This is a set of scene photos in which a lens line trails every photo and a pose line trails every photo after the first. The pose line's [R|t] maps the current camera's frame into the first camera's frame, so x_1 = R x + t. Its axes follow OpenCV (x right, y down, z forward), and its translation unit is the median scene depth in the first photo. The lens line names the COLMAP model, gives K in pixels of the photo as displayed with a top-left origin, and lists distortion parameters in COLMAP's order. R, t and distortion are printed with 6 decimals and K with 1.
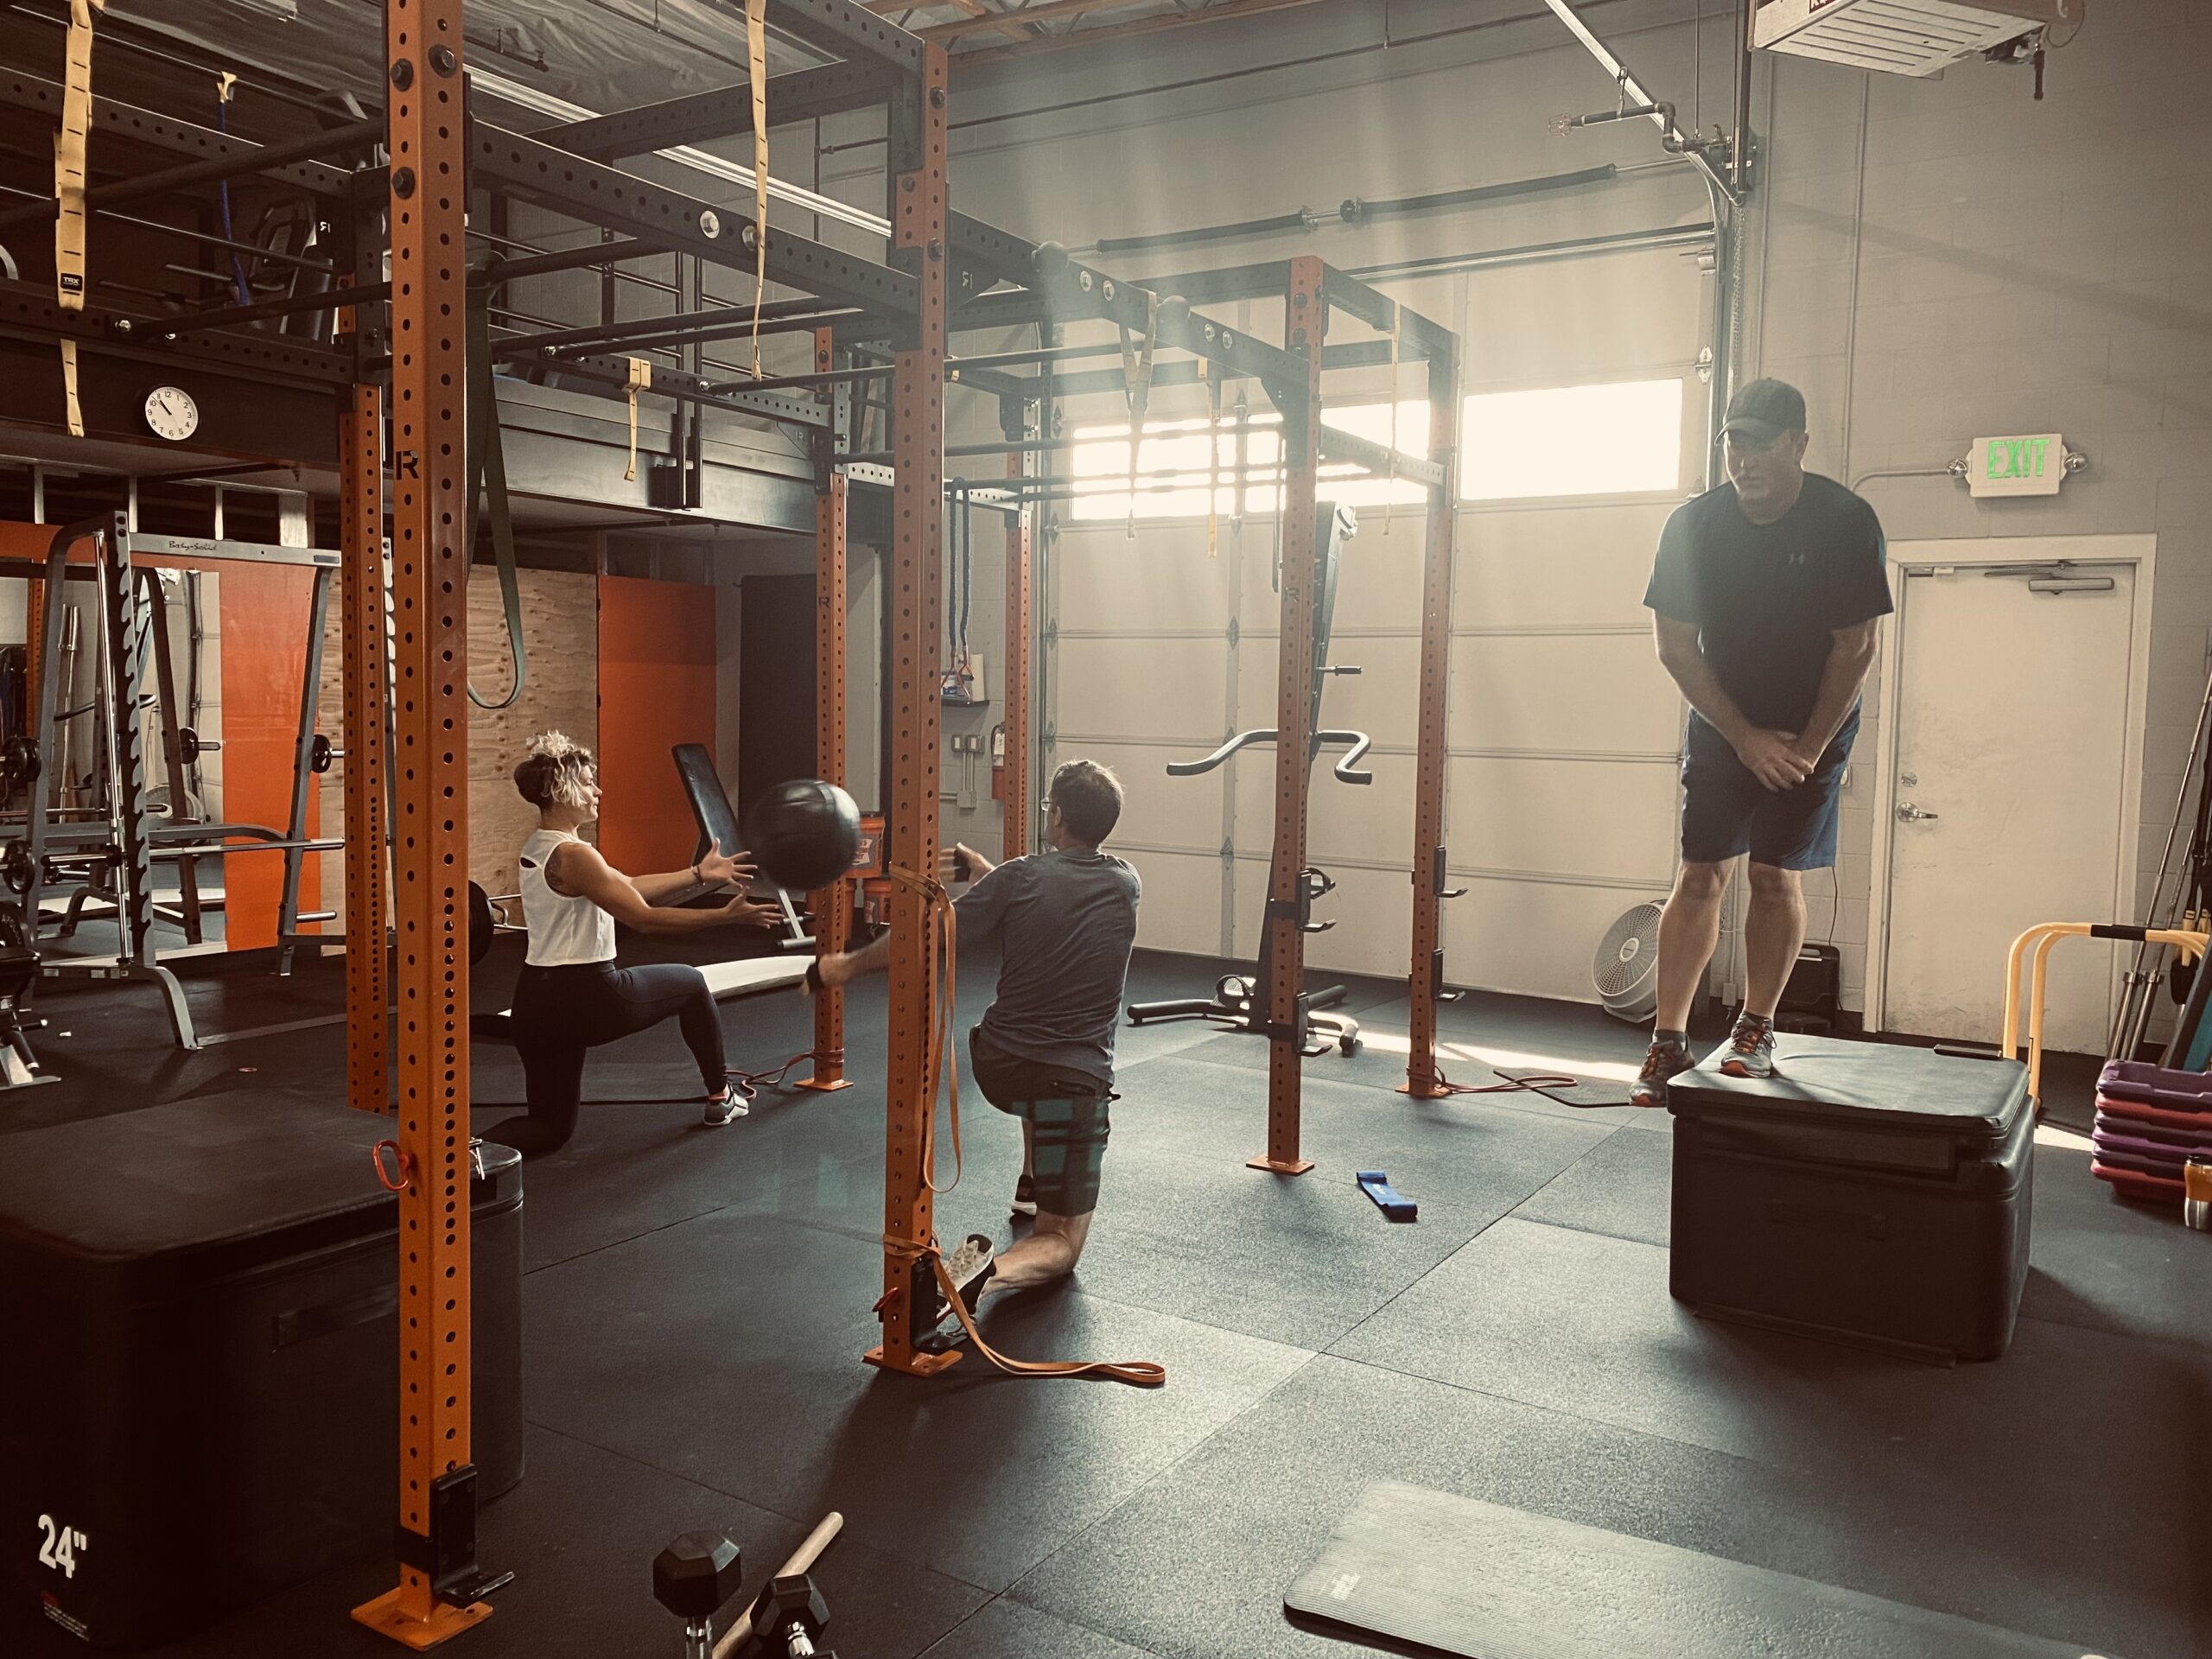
lens RADIAL K [[1699.0, 0, 1118.5], [0, 1699.0, 824.1], [0, 0, 1]] dist [0.030285, -0.007377]
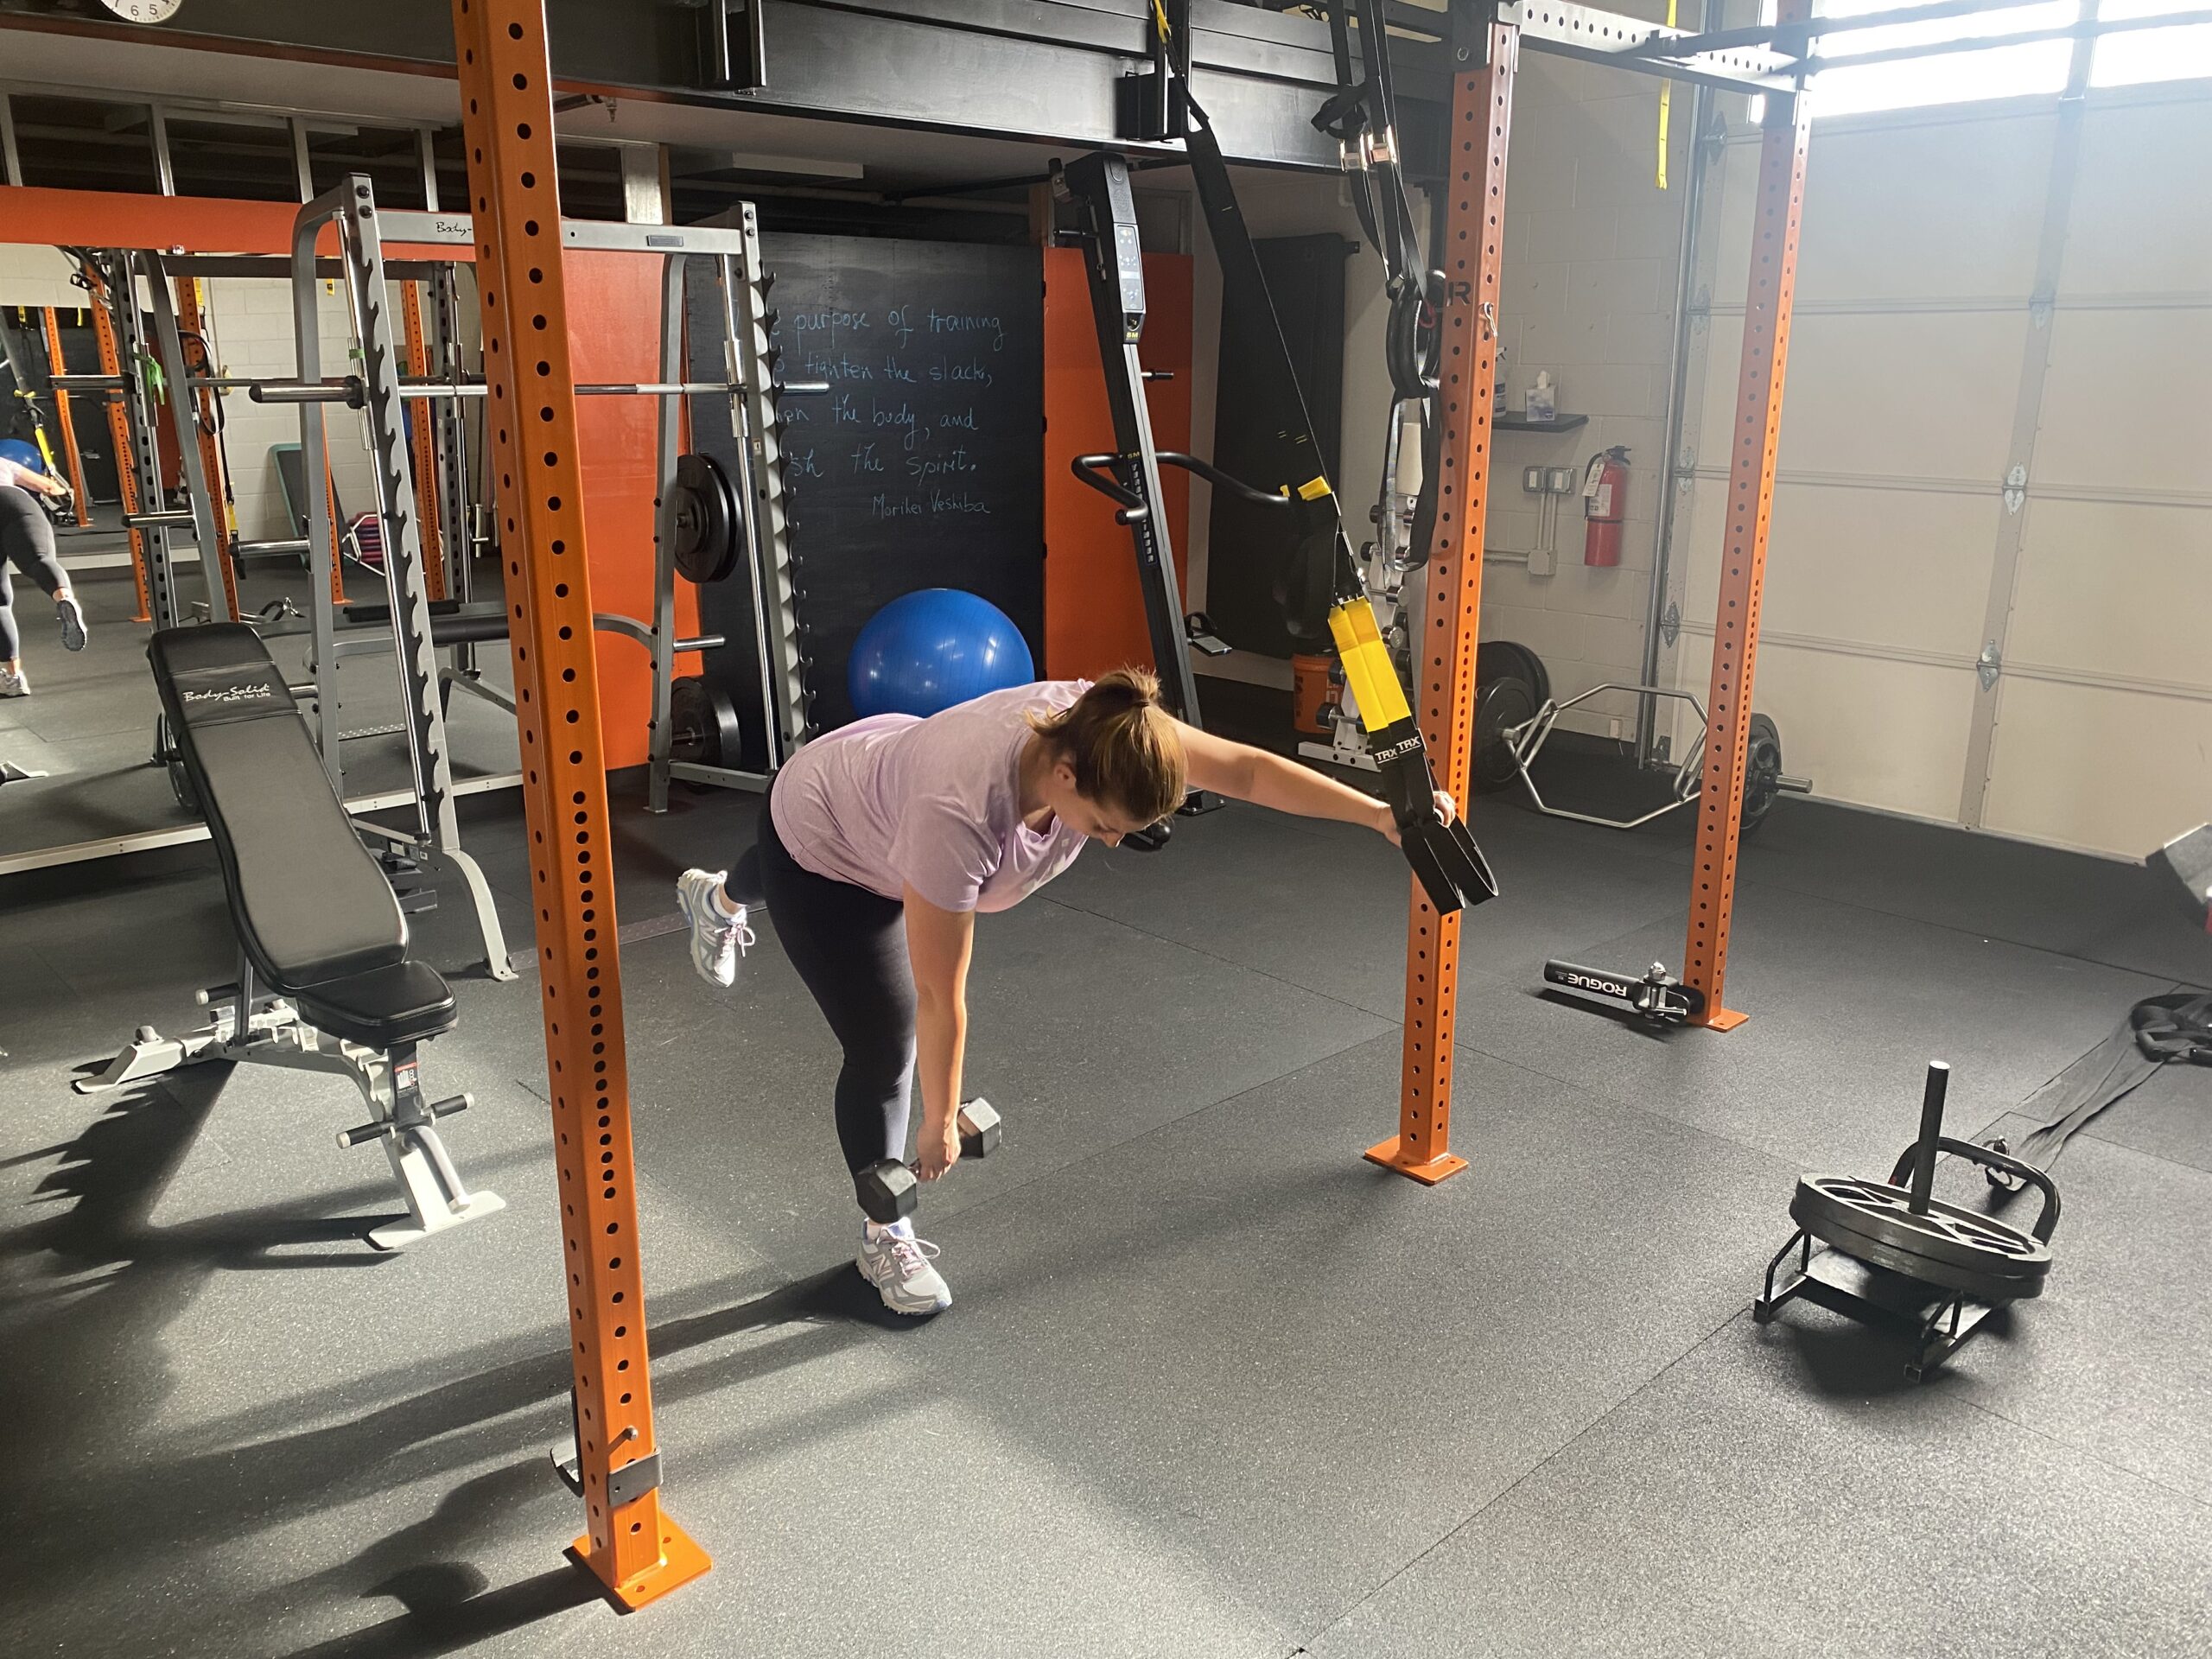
lens RADIAL K [[1699.0, 0, 1070.7], [0, 1699.0, 809.3], [0, 0, 1]] dist [0.030285, -0.007377]
pose [[0.961191, 0.052498, -0.270844, -0.094556], [-0.002159, 0.983129, 0.182901, -0.049294], [0.275877, -0.175218, 0.945088, 0.310599]]
